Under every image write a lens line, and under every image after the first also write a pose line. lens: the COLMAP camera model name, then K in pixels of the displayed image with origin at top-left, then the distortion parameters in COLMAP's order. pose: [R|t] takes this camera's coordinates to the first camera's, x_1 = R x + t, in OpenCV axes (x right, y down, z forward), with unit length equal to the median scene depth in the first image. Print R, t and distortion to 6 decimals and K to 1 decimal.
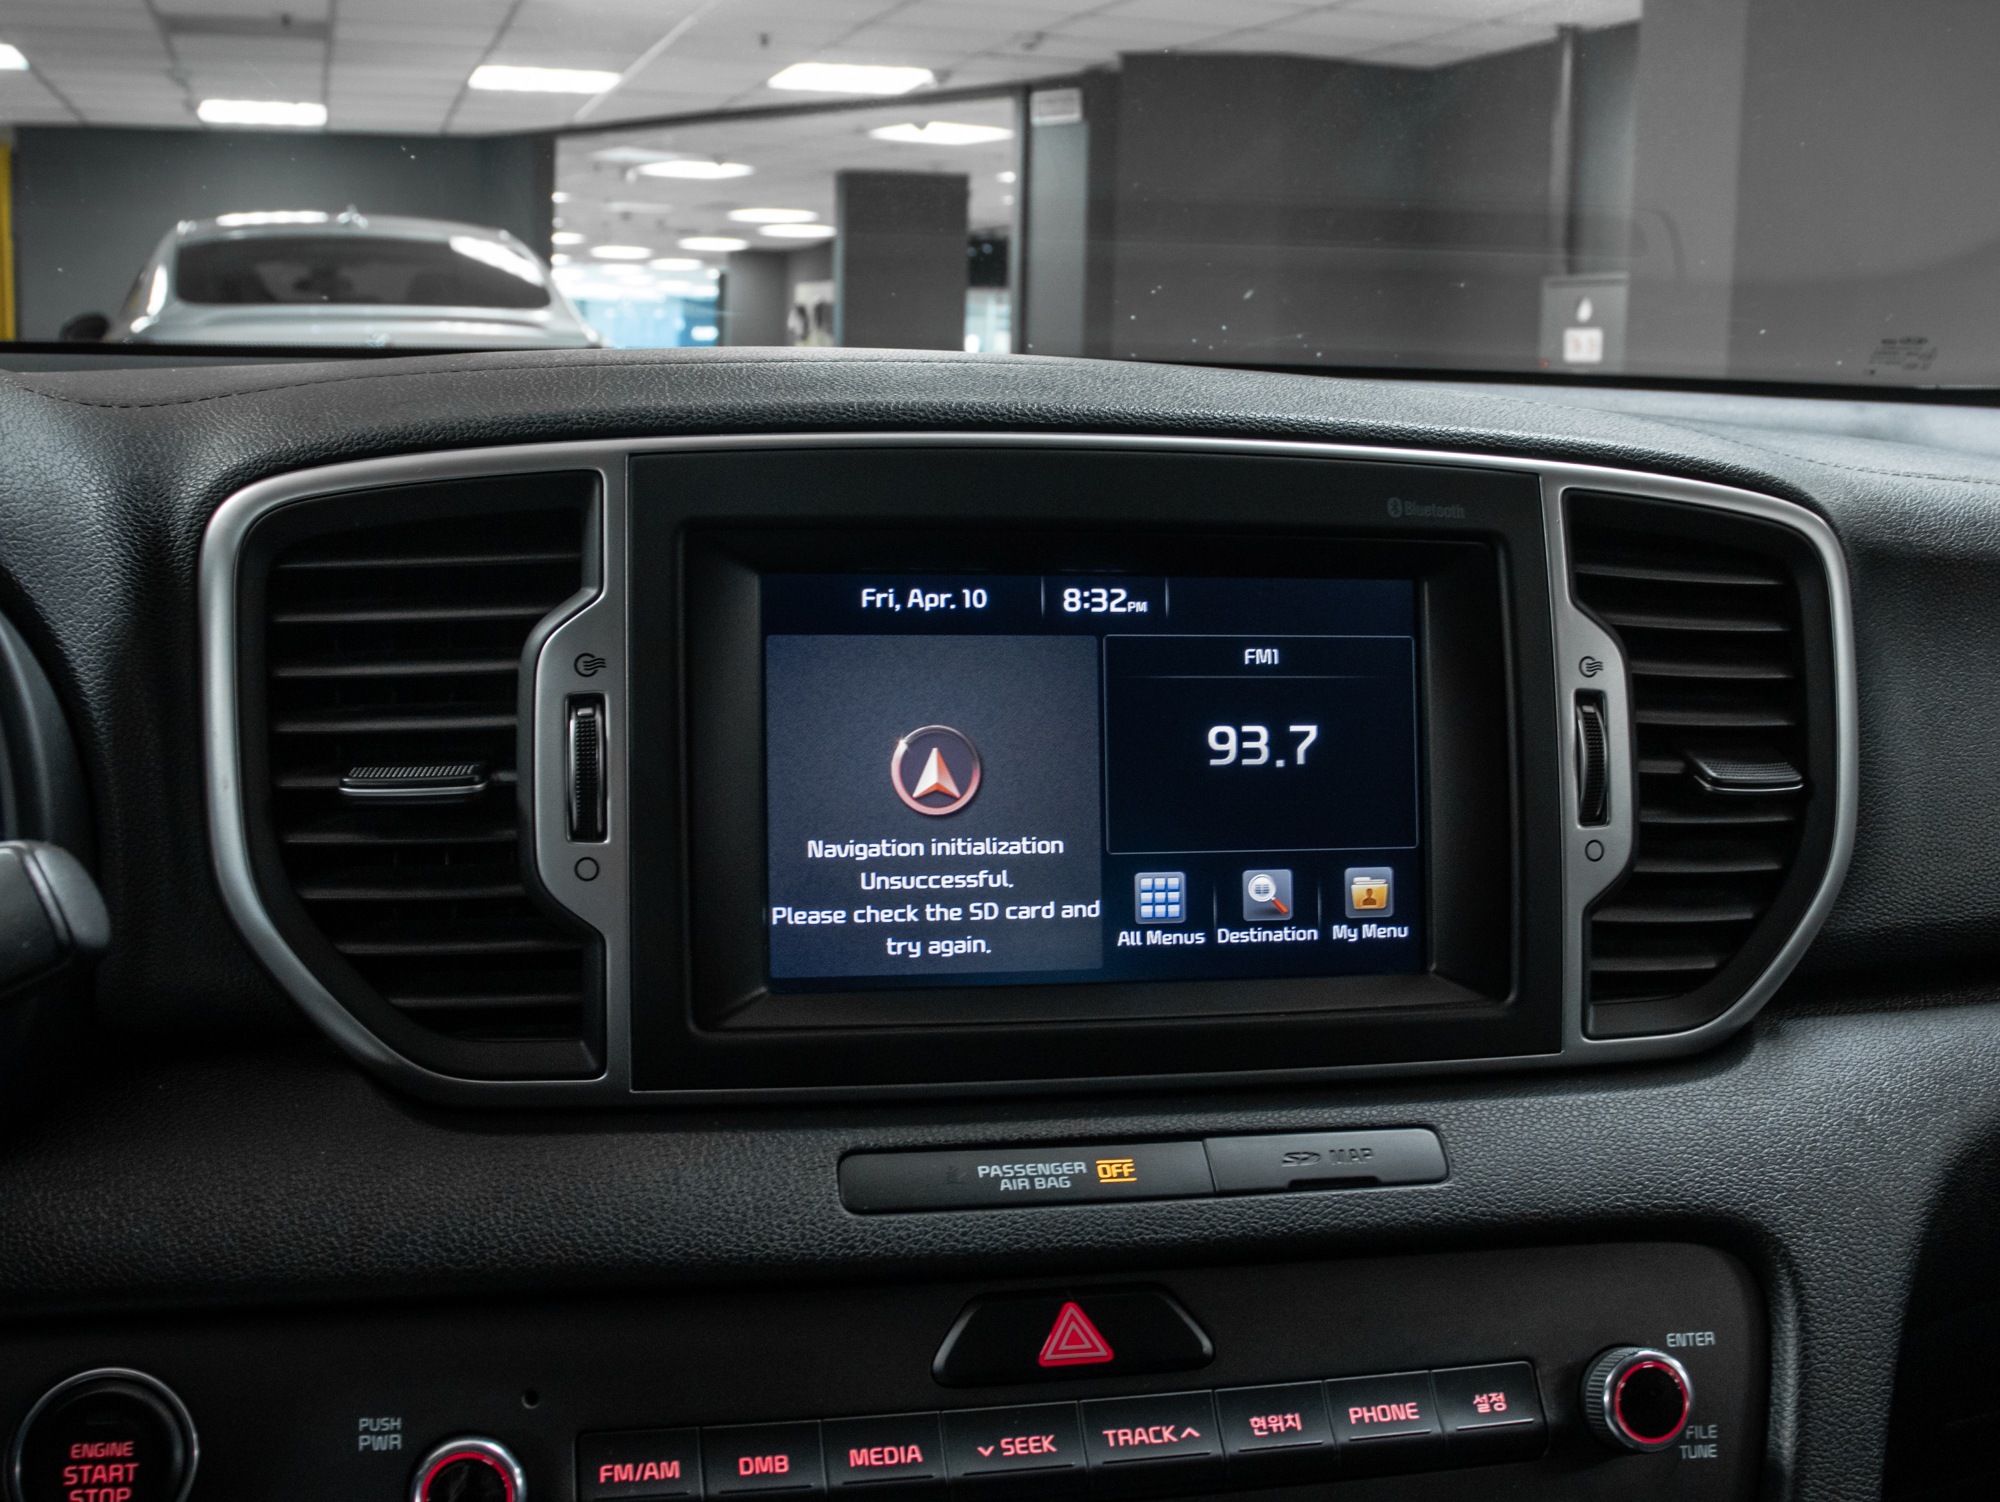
lens RADIAL K [[2357.7, 0, 1047.7], [0, 2357.7, 756.1], [0, 0, 1]] dist [-0.133212, 0.000000]
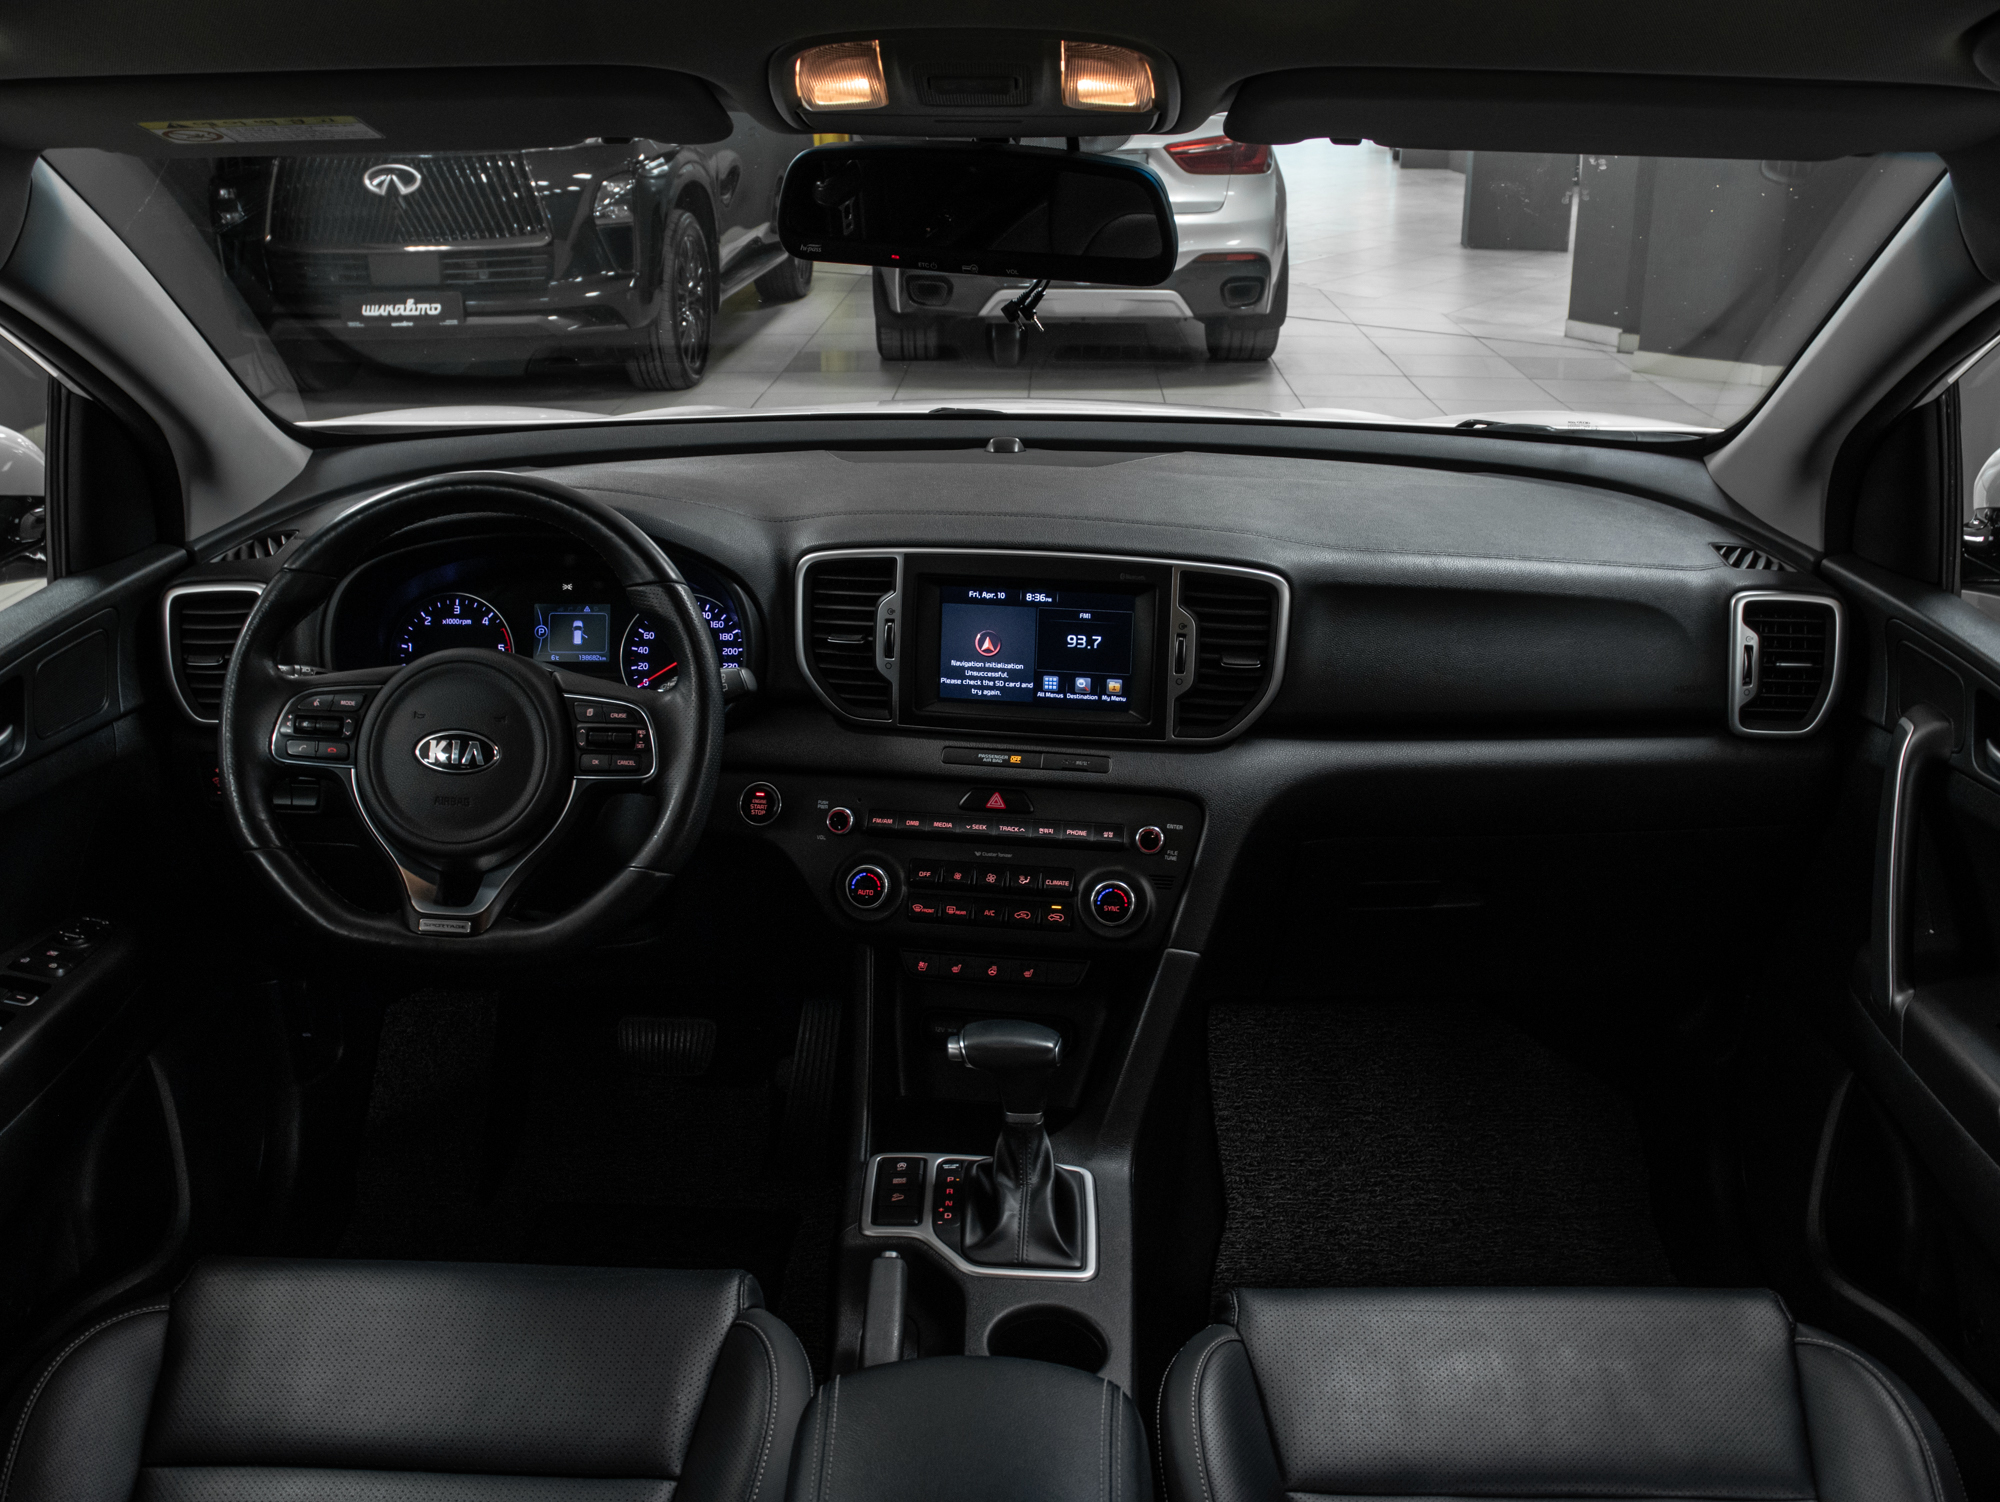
lens RADIAL K [[2357.7, 0, 993.9], [0, 2357.7, 749.2], [0, 0, 1]] dist [-0.133212, 0.000000]
pose [[0.923889, 0.108101, -0.367074, 1.354920], [-0.034010, 0.978668, 0.202612, -0.589338], [0.381147, -0.174706, 0.907857, -2.380222]]
